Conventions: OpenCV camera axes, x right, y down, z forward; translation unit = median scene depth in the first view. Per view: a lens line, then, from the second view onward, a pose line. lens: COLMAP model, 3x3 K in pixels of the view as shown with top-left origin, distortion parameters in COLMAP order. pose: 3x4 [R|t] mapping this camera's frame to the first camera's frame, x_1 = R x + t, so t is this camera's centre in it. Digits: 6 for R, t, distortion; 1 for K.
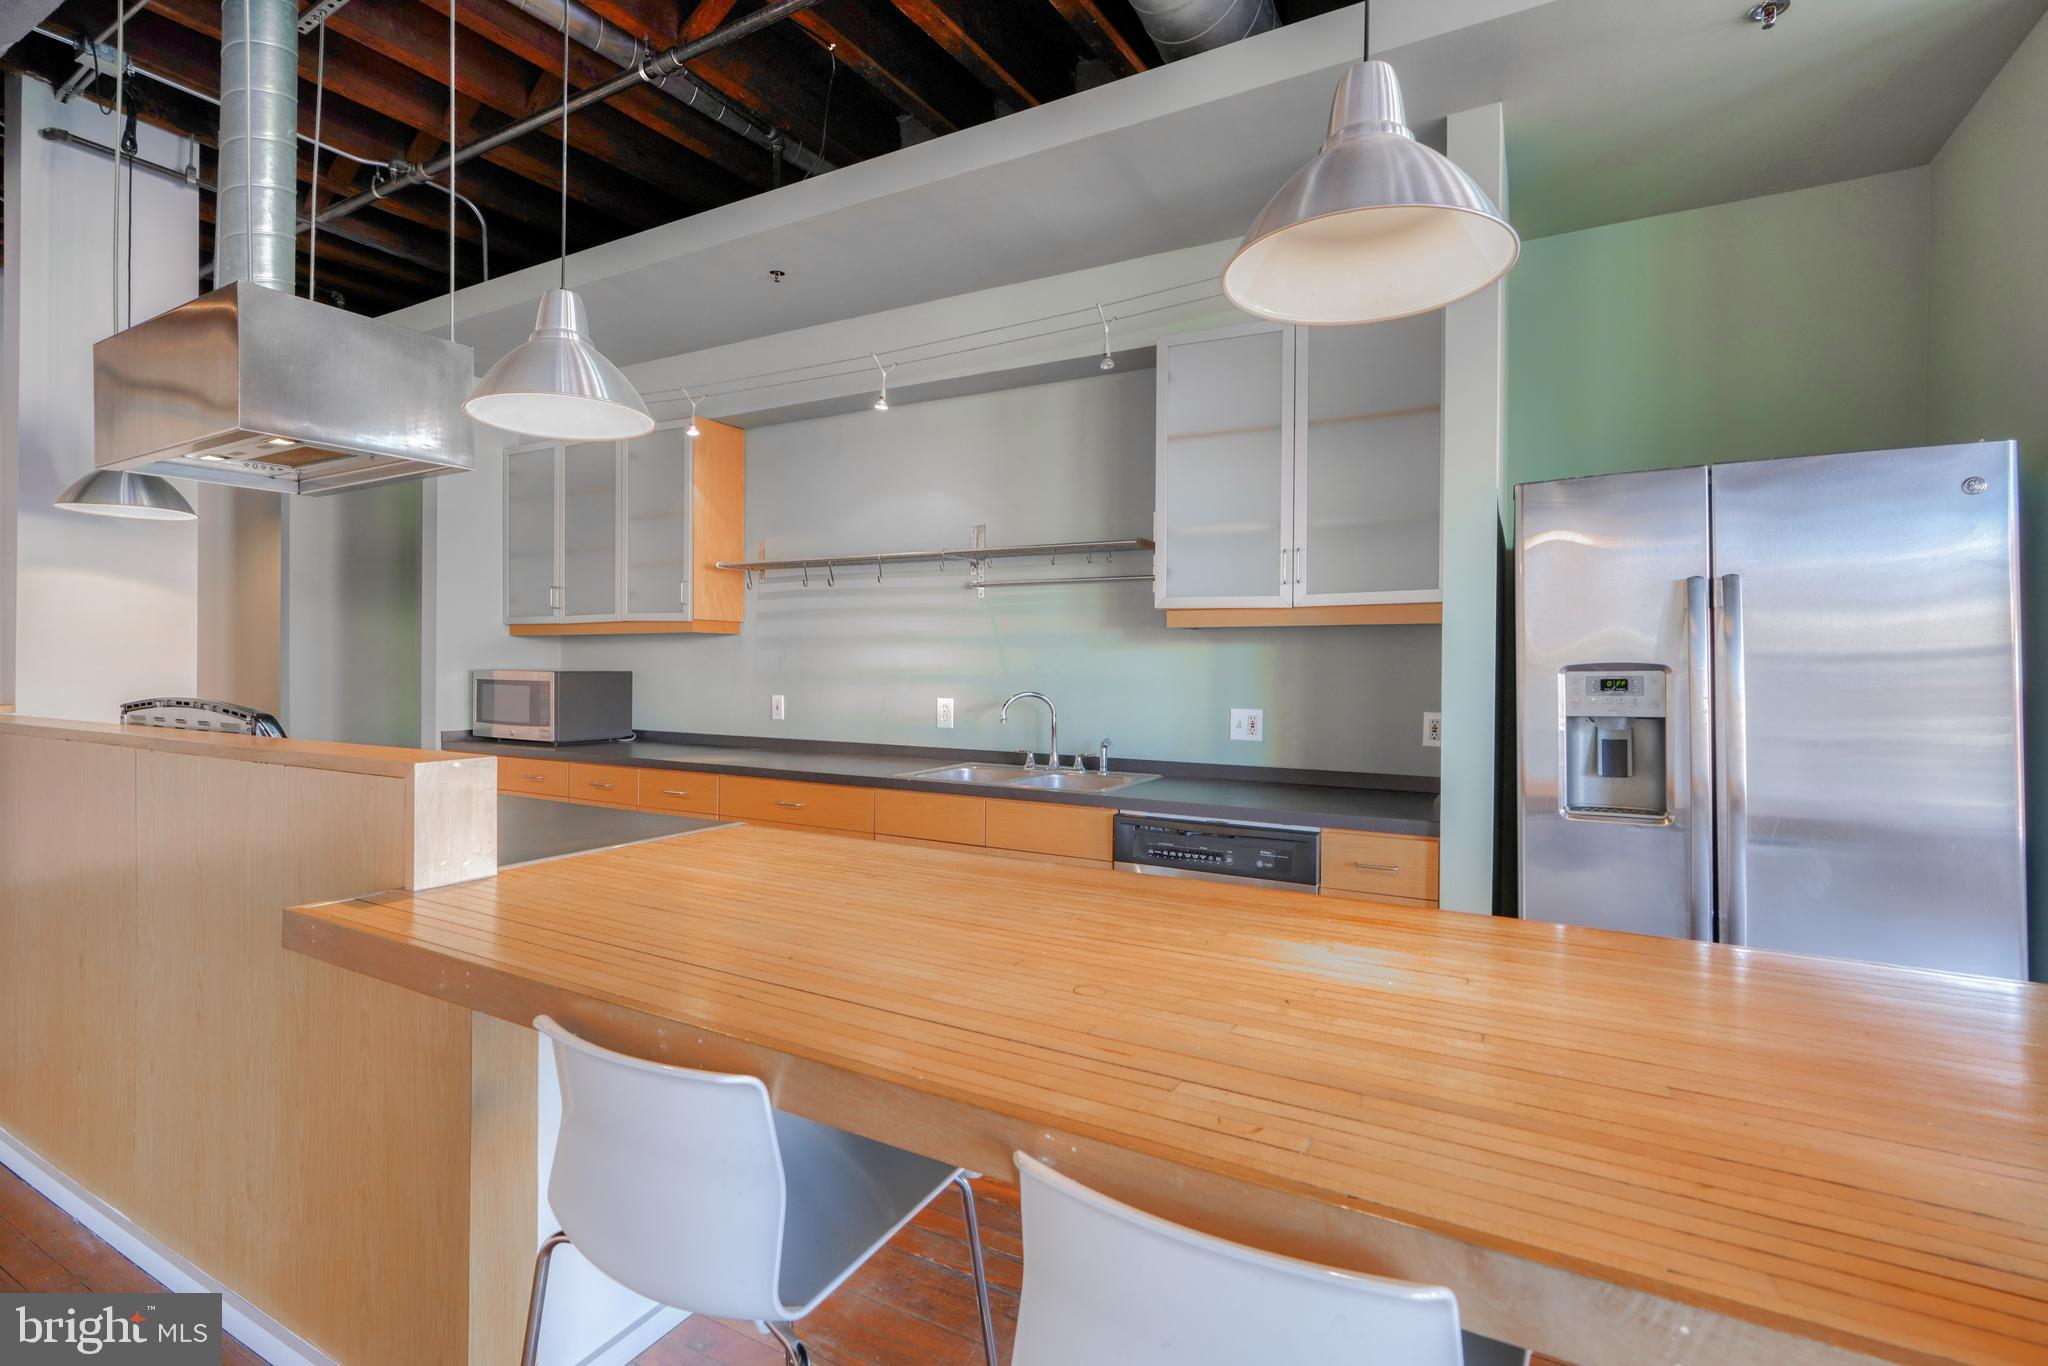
lens RADIAL K [[921.0, 0, 1027.0], [0, 921.0, 689.4], [0, 0, 1]] dist [-0.008402, 0.001287]
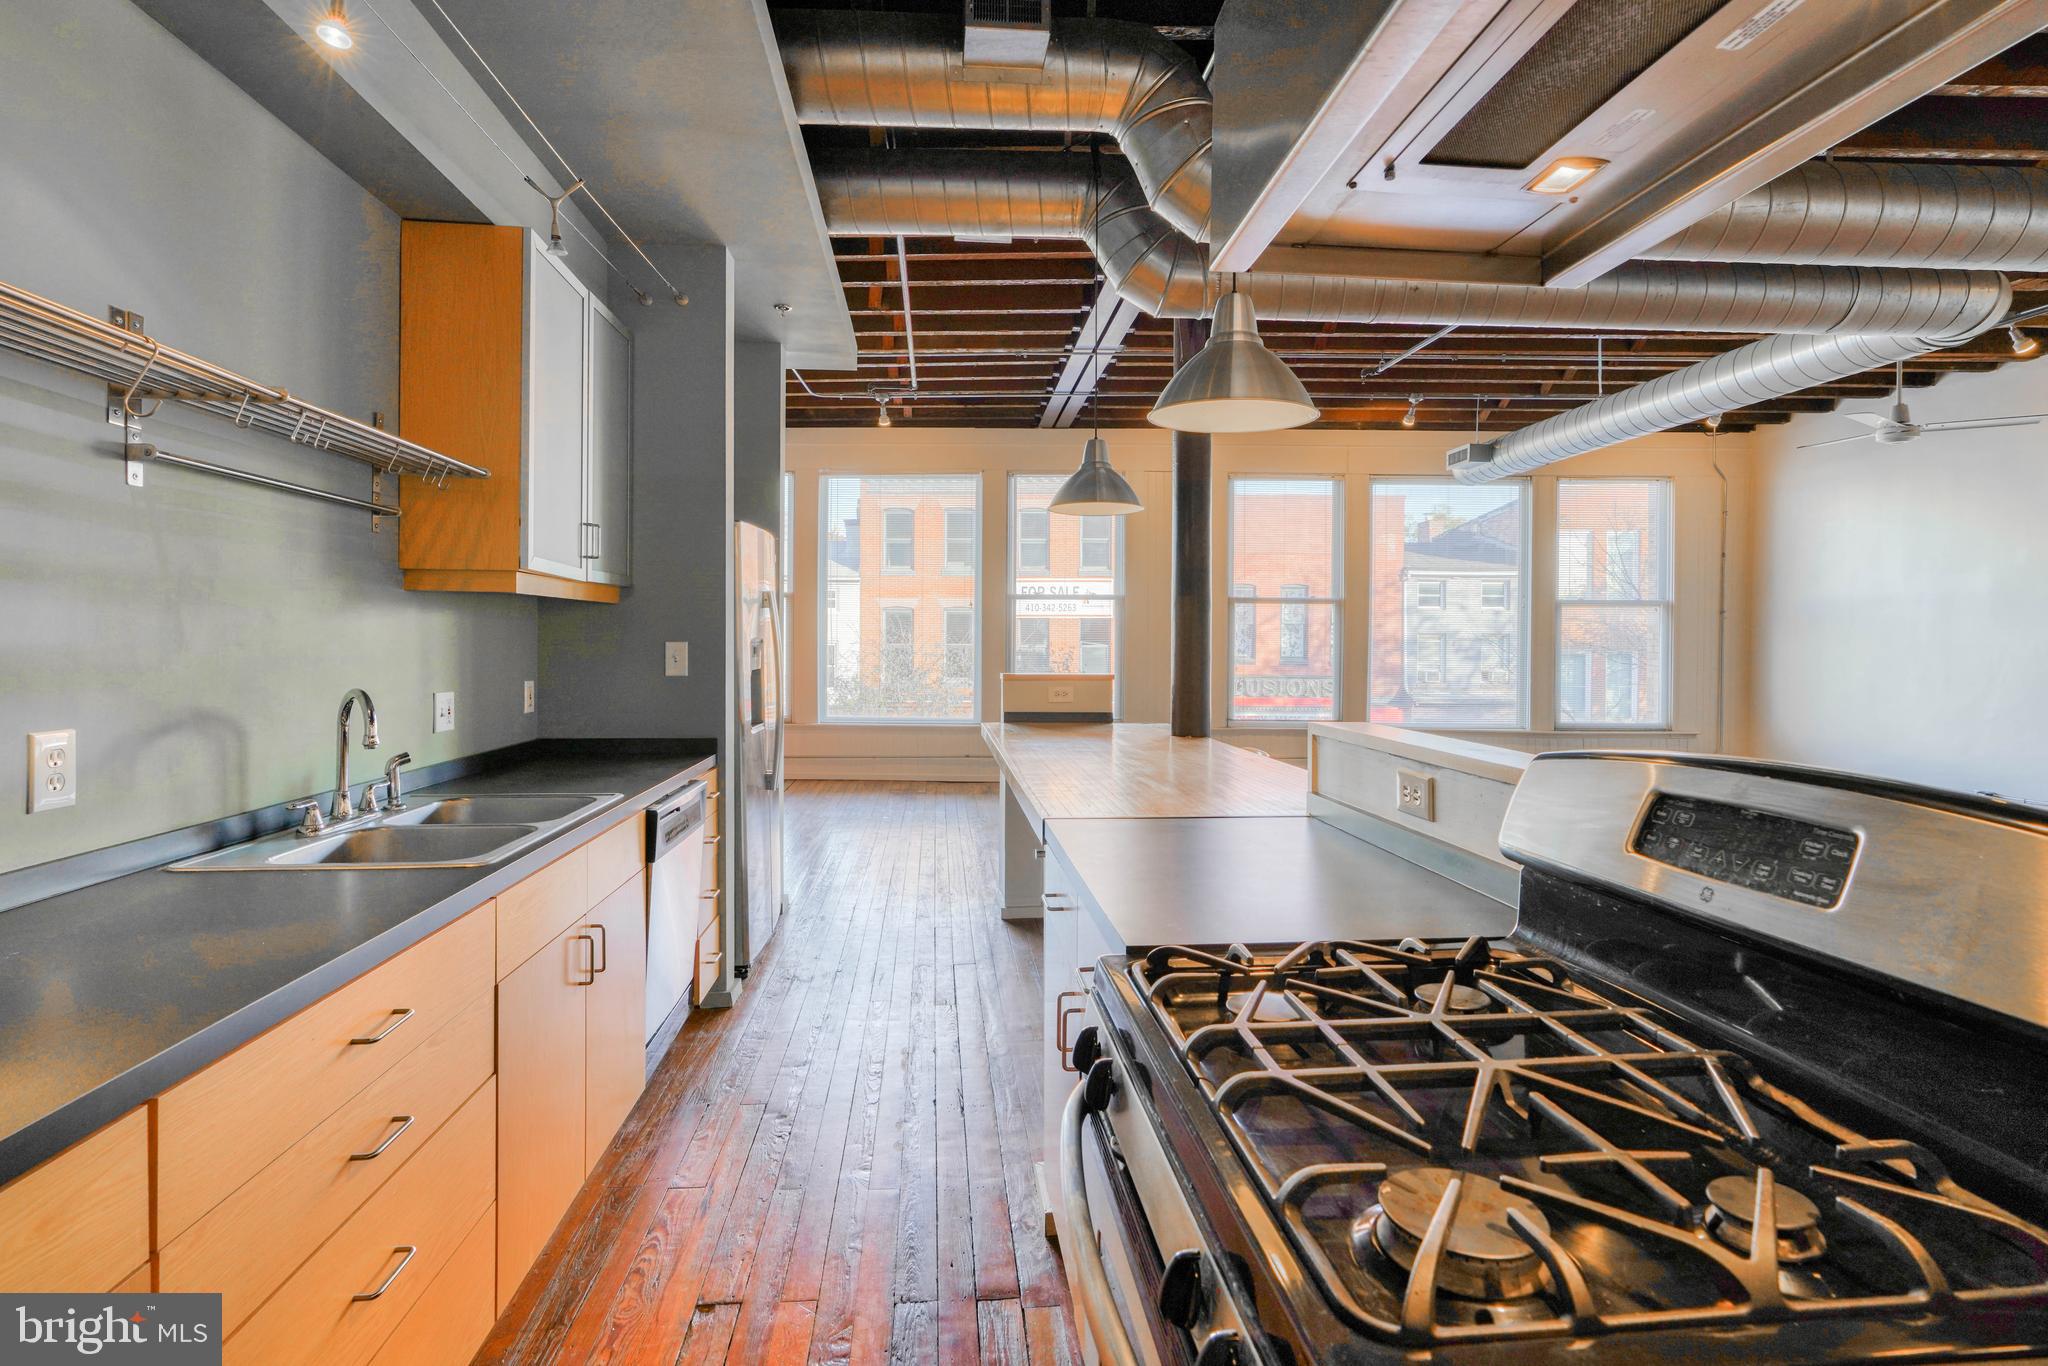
lens RADIAL K [[1007.6, 0, 1008.8], [0, 1007.6, 635.0], [0, 0, 1]] dist [-0.002951, 0.000014]
pose [[-0.543957, -0.007767, 0.839077, -0.656658], [0.006909, 0.999882, 0.013735, -0.032783], [-0.839085, 0.013268, -0.543839, 0.905964]]
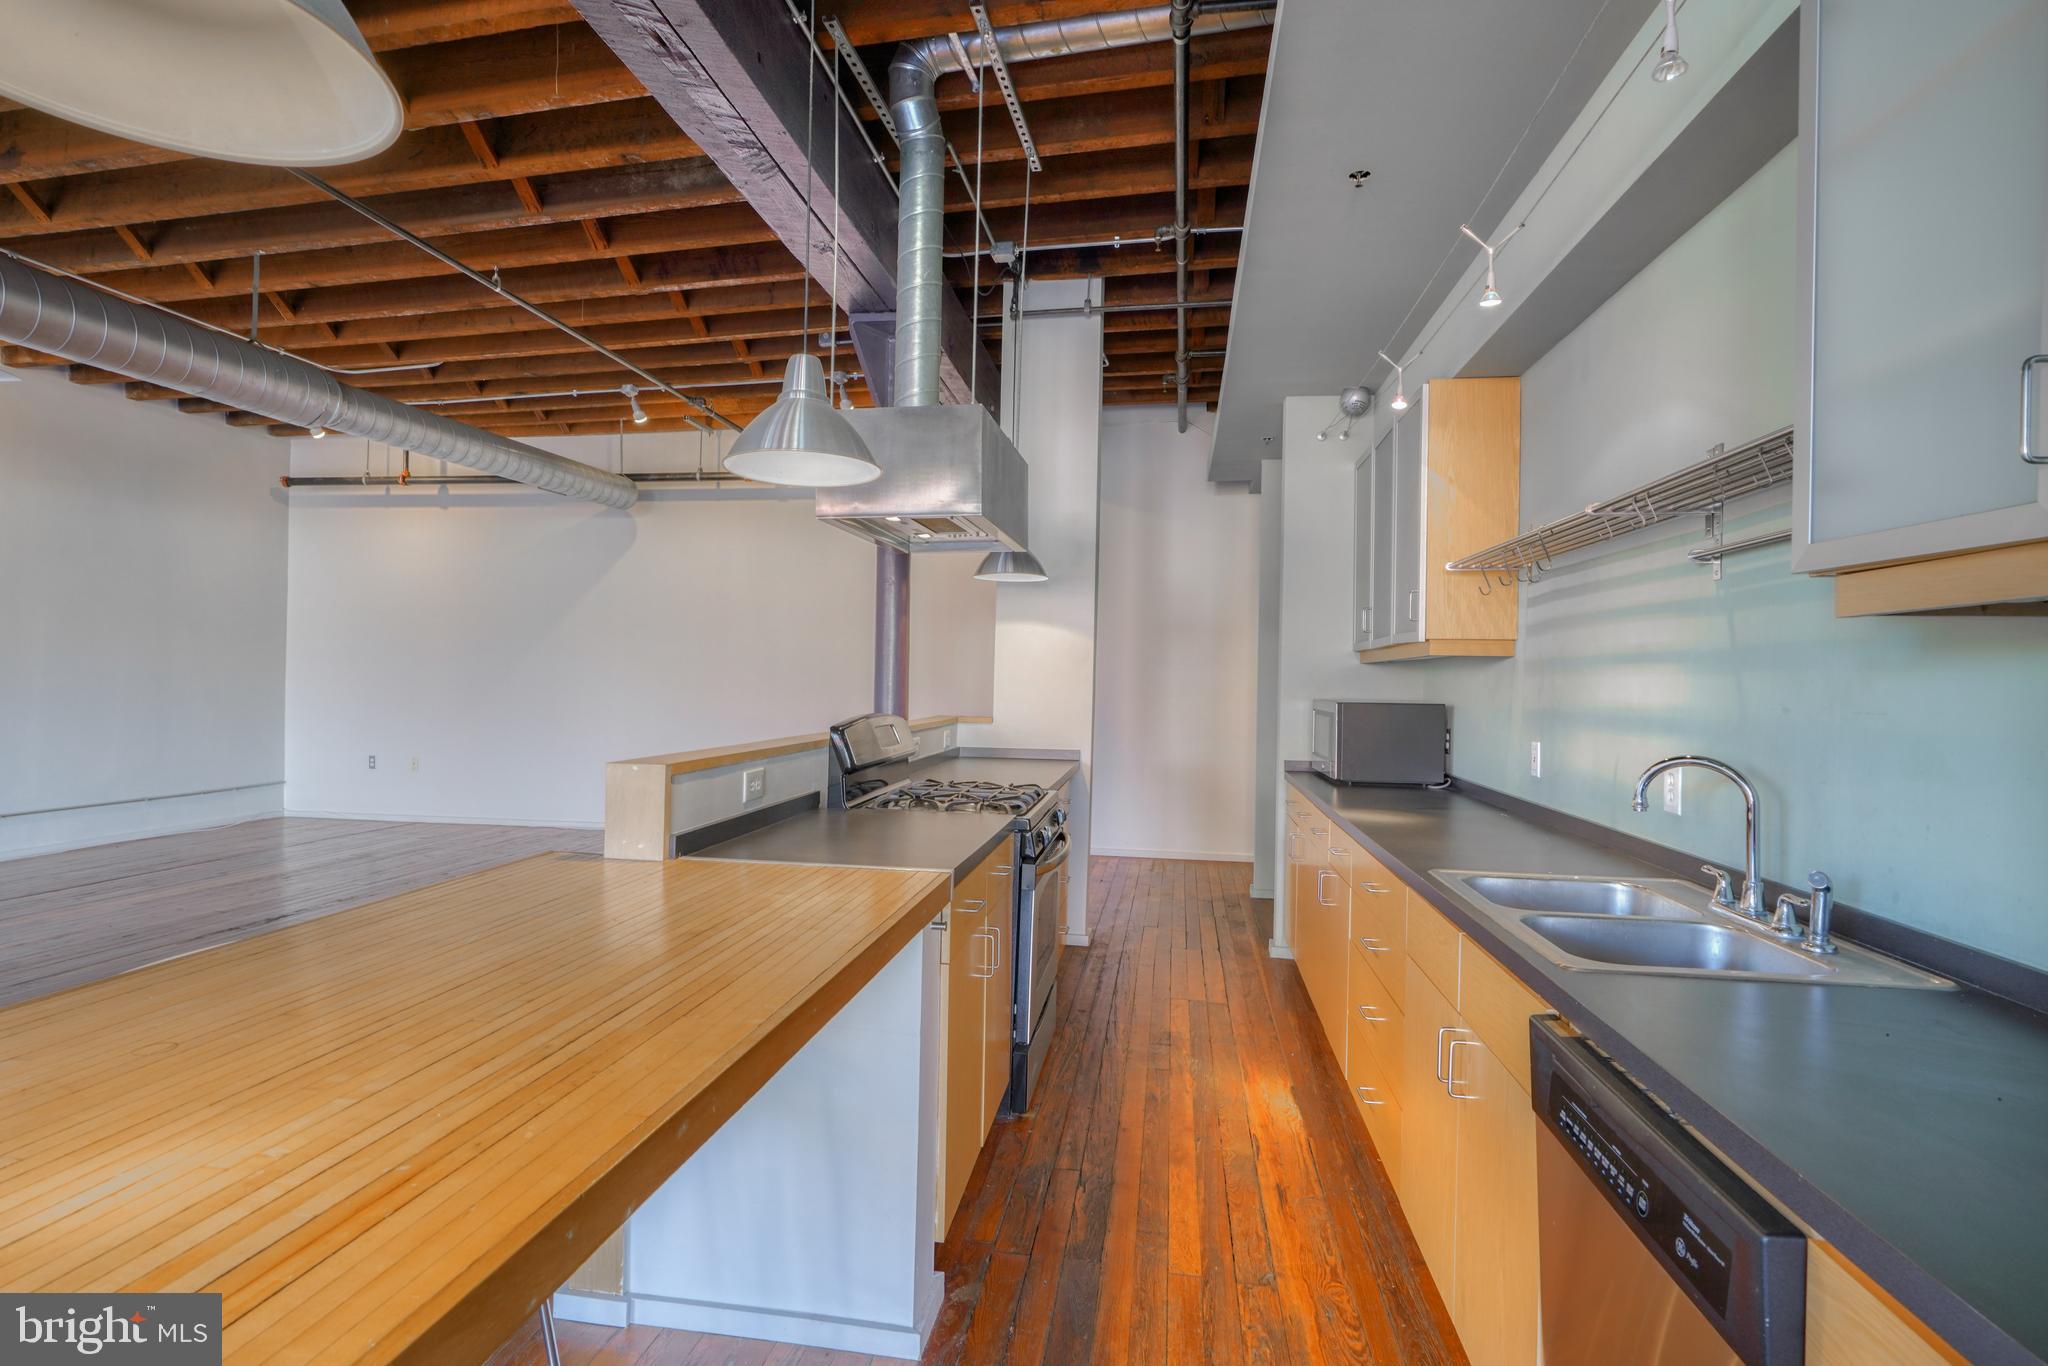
lens RADIAL K [[1037.7, 0, 1026.8], [0, 1037.7, 678.2], [0, 0, 1]] dist [-0.004988, -0.000906]
pose [[0.348050, -0.005170, -0.937462, 0.375860], [-0.037198, 0.999121, -0.019320, -0.014231], [0.936738, 0.041596, 0.347552, 0.408666]]
